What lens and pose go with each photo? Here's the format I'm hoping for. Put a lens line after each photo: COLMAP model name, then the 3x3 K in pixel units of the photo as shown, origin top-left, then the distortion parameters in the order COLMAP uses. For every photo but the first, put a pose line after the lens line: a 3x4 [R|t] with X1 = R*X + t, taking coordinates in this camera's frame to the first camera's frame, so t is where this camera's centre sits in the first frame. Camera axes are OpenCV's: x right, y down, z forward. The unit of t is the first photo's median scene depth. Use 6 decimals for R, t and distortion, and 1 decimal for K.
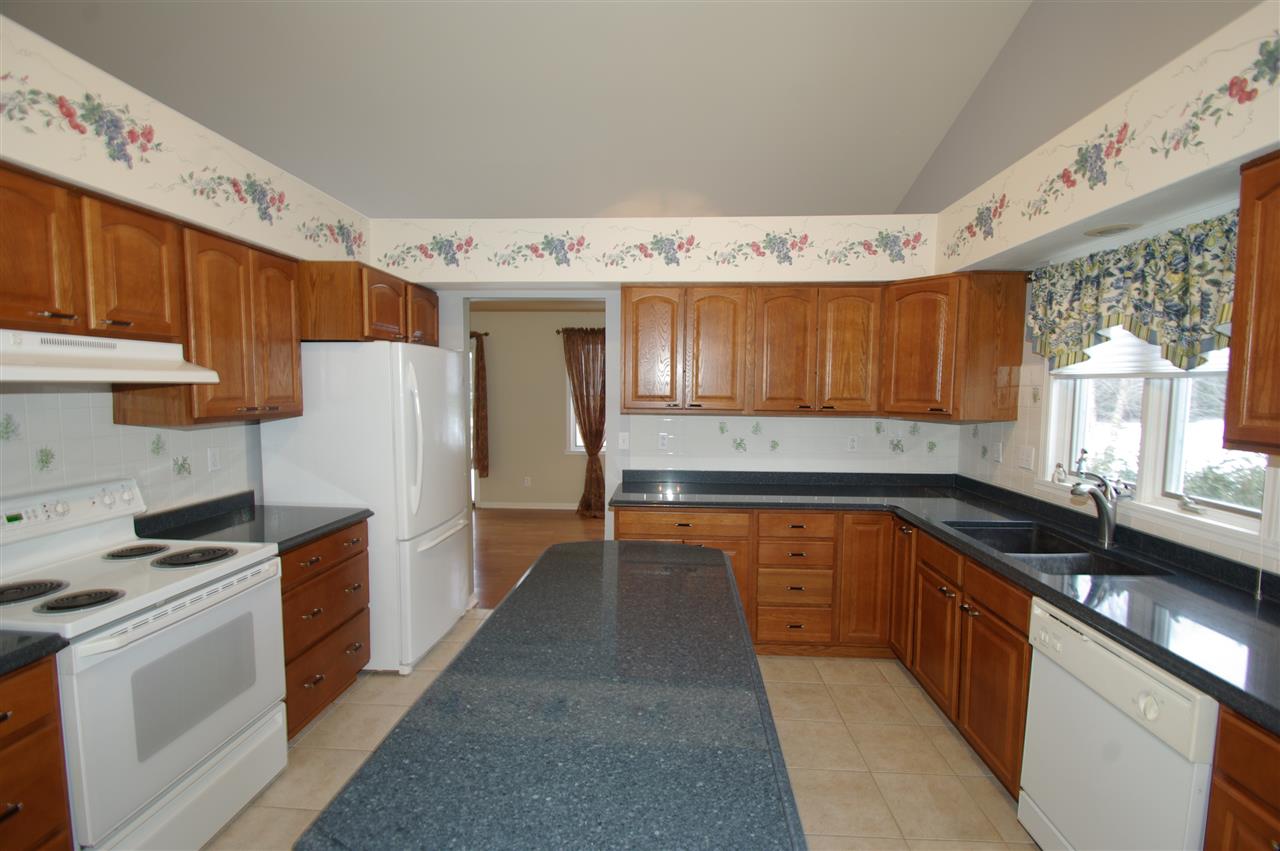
lens RADIAL K [[570.0, 0, 644.9], [0, 570.0, 429.5], [0, 0, 1]] dist [0.009096, -0.014228]
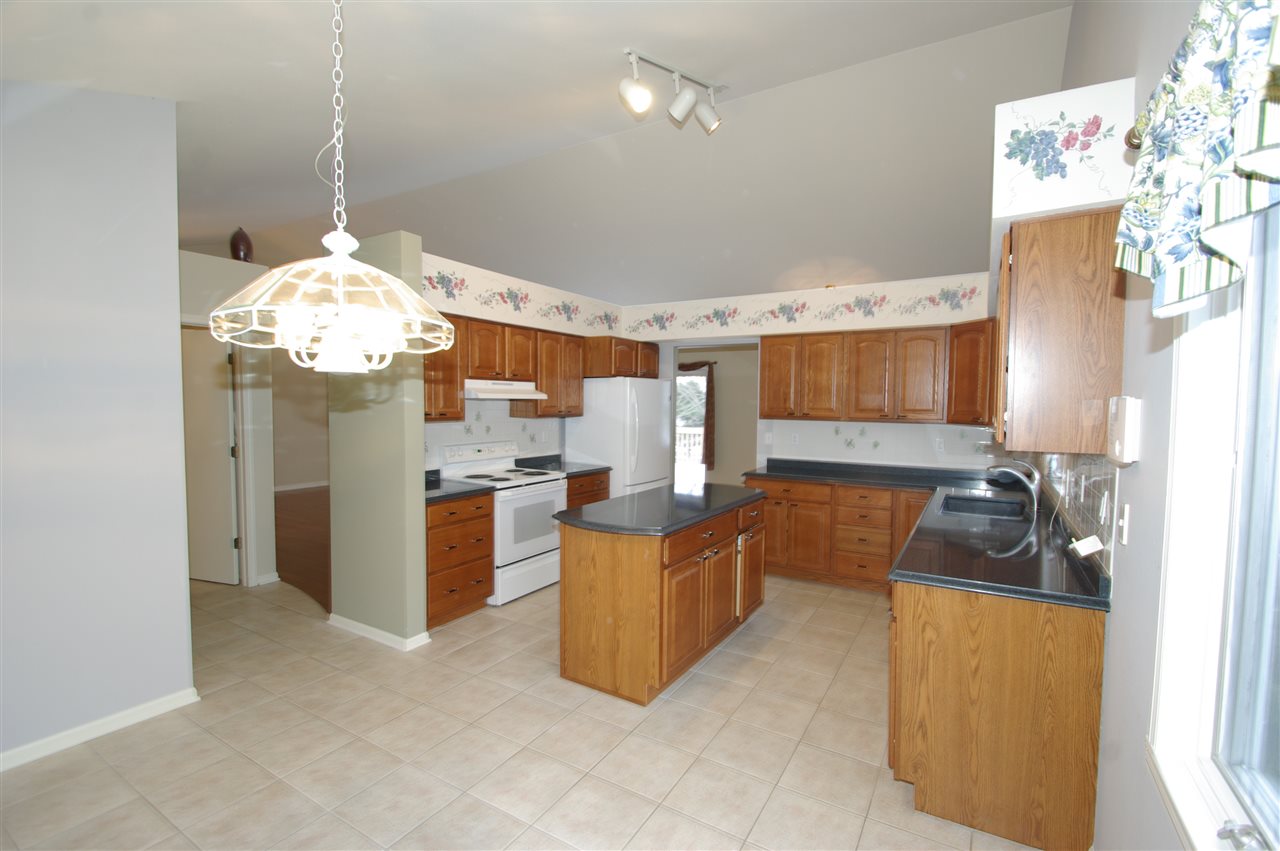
lens RADIAL K [[564.2, 0, 642.0], [0, 564.2, 426.0], [0, 0, 1]] dist [0.008212, -0.013086]
pose [[0.881199, 0.021706, -0.472246, 0.493446], [-0.037967, 0.998968, -0.024929, 0.050657], [0.471218, 0.039898, 0.881114, -0.606292]]
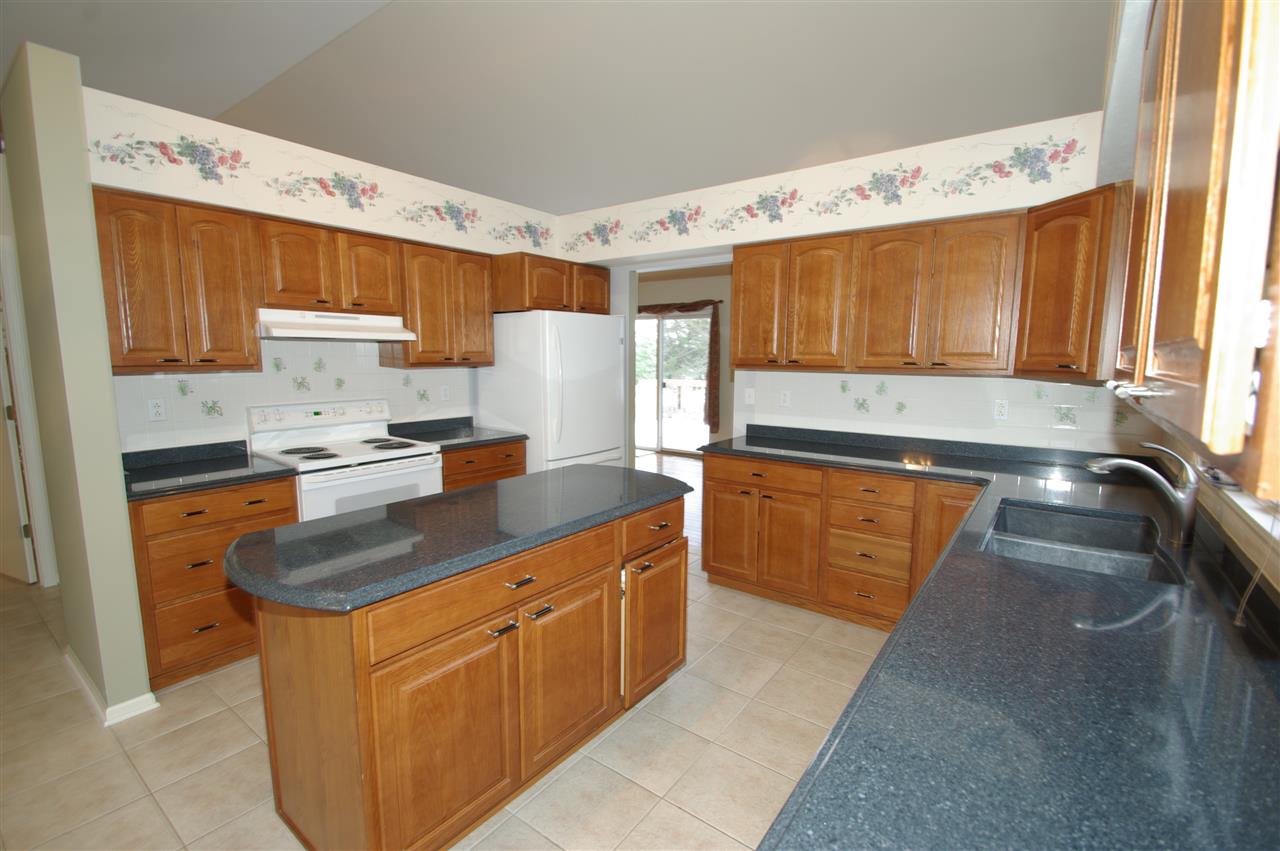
lens RADIAL K [[564.2, 0, 642.0], [0, 564.2, 426.0], [0, 0, 1]] dist [0.008212, -0.013086]
pose [[0.832070, 0.067474, -0.550551, 0.508297], [-0.041318, 0.997356, 0.059786, 0.027847], [0.553130, -0.026999, 0.832658, 0.027166]]
